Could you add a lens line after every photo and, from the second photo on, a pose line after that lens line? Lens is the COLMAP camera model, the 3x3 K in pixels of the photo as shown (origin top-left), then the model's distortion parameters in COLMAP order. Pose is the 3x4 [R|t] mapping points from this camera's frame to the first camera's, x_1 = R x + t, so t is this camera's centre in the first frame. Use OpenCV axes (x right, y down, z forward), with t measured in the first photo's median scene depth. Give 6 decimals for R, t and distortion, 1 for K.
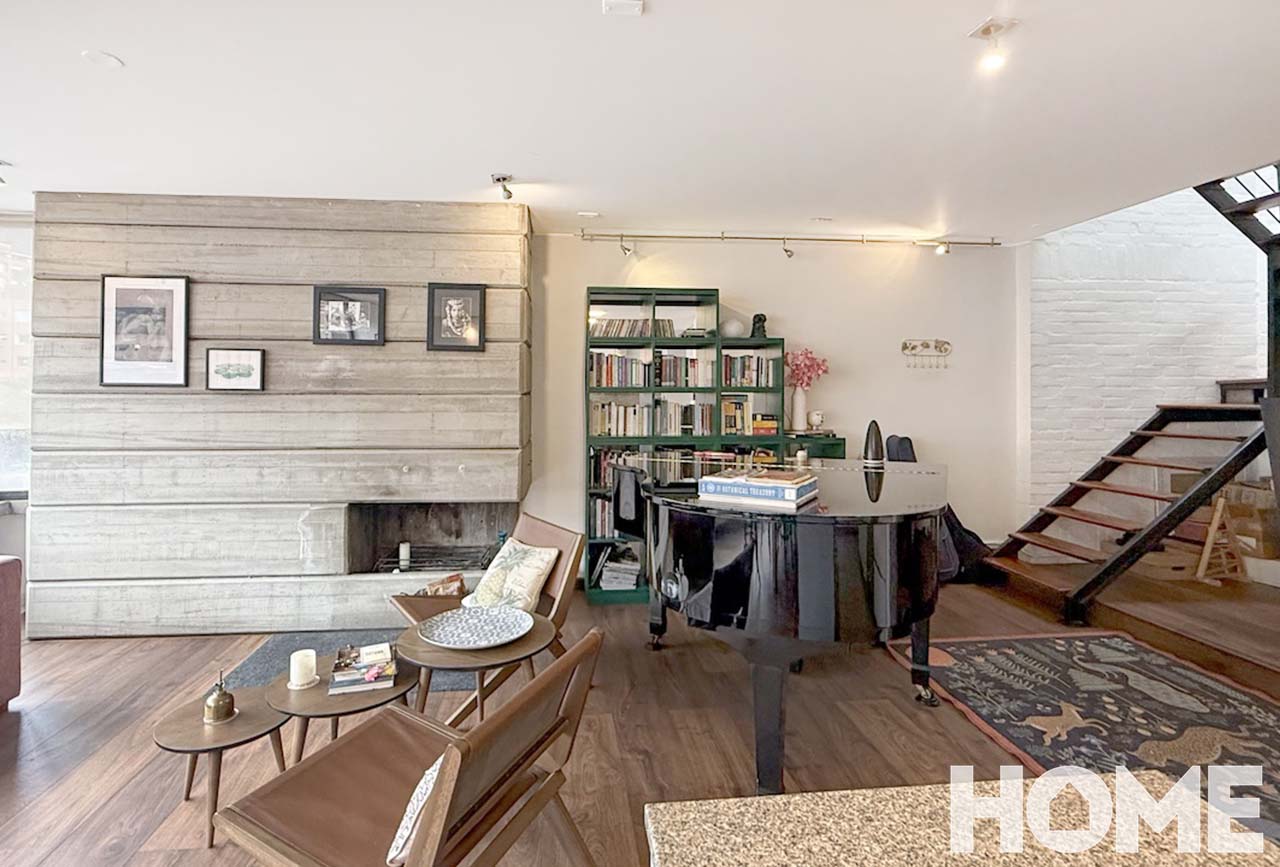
lens RADIAL K [[619.0, 0, 640.2], [0, 619.0, 394.3], [0, 0, 1]] dist [-0.000762, 0.000323]
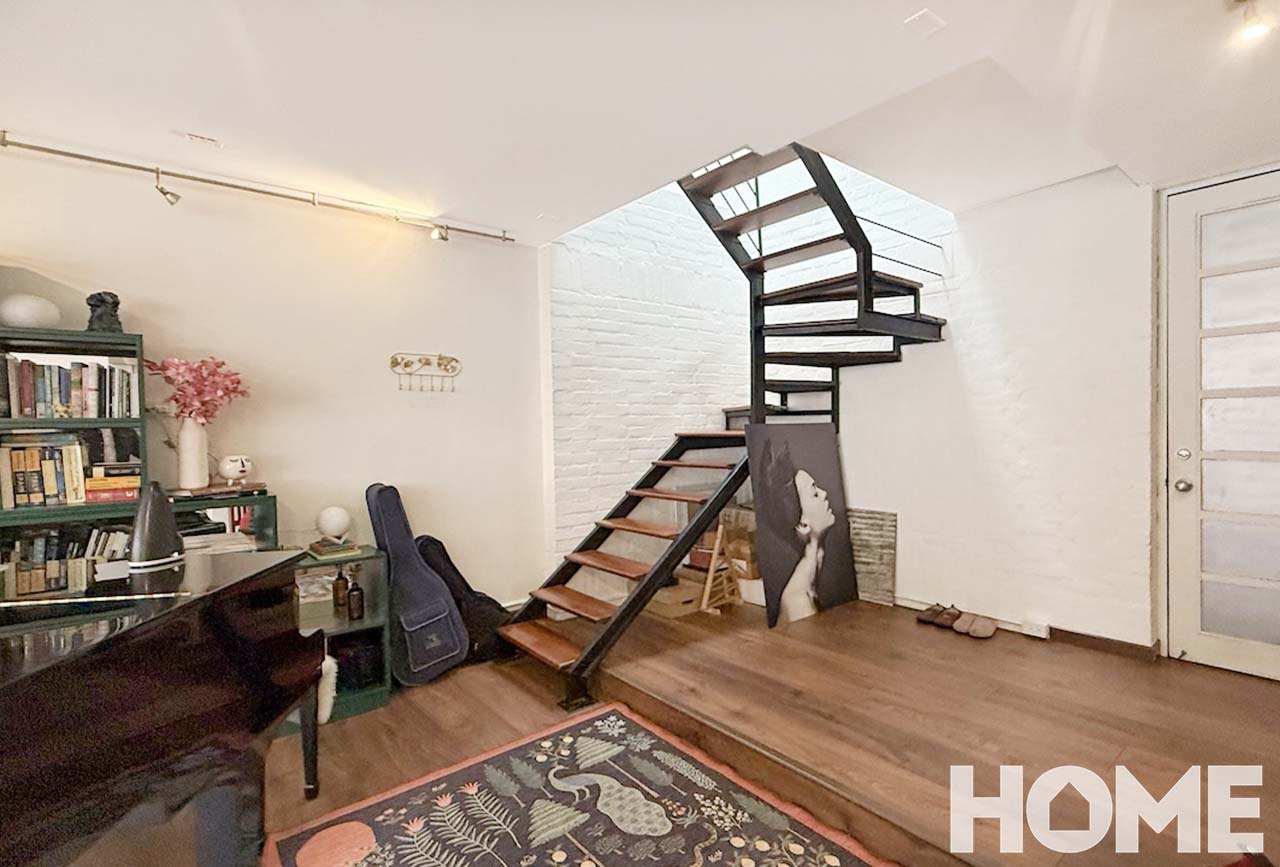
lens RADIAL K [[588.2, 0, 680.5], [0, 588.2, 452.7], [0, 0, 1]] dist [0.000049, -0.000023]
pose [[0.815959, -0.042535, 0.576542, 0.360659], [0.017668, 0.998659, 0.048673, 0.003034], [-0.577839, -0.029528, 0.815616, 0.278628]]
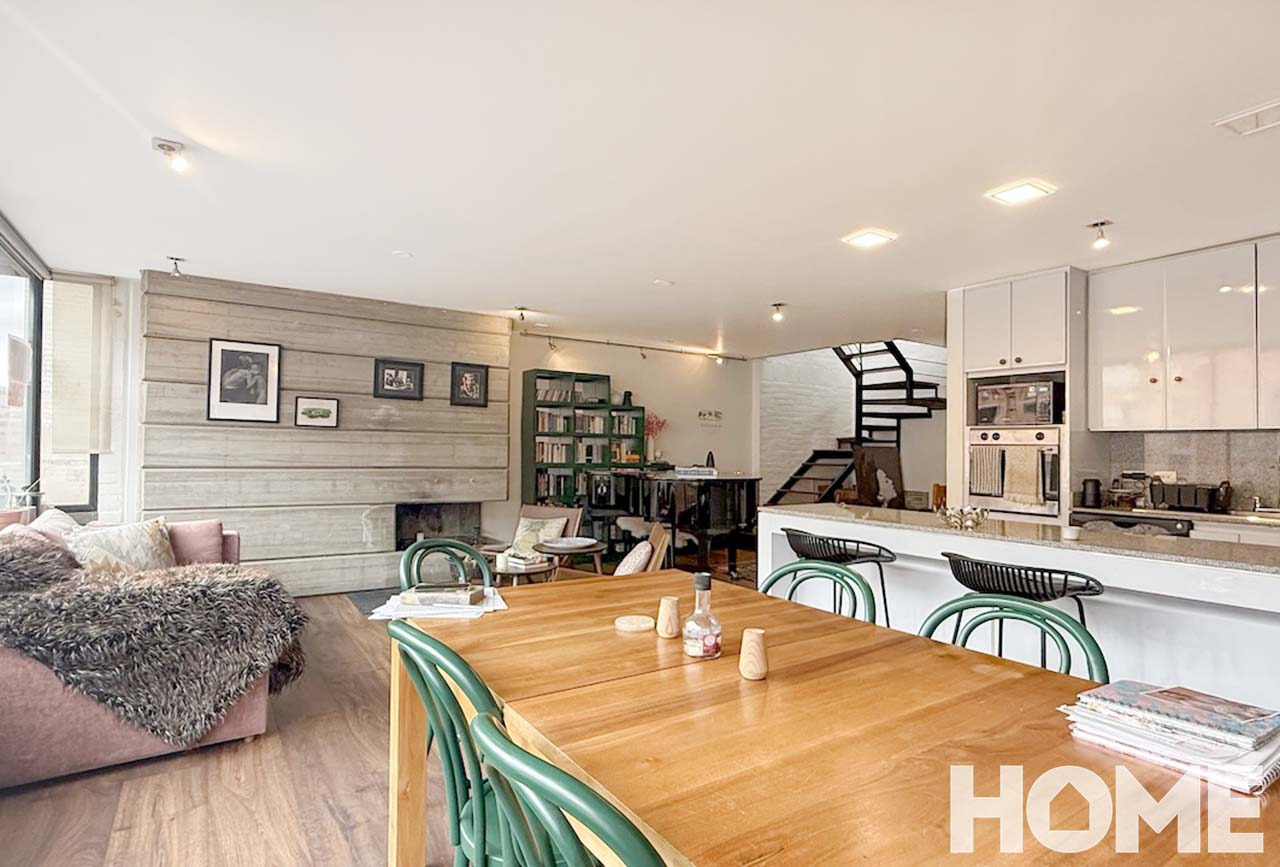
lens RADIAL K [[630.9, 0, 640.0], [0, 630.9, 433.5], [0, 0, 1]] dist [-0.000415, 0.000019]
pose [[0.899328, 0.027623, 0.436402, -0.606049], [-0.017599, 0.999481, -0.026996, 0.035109], [-0.436921, 0.016599, 0.899347, -0.635891]]
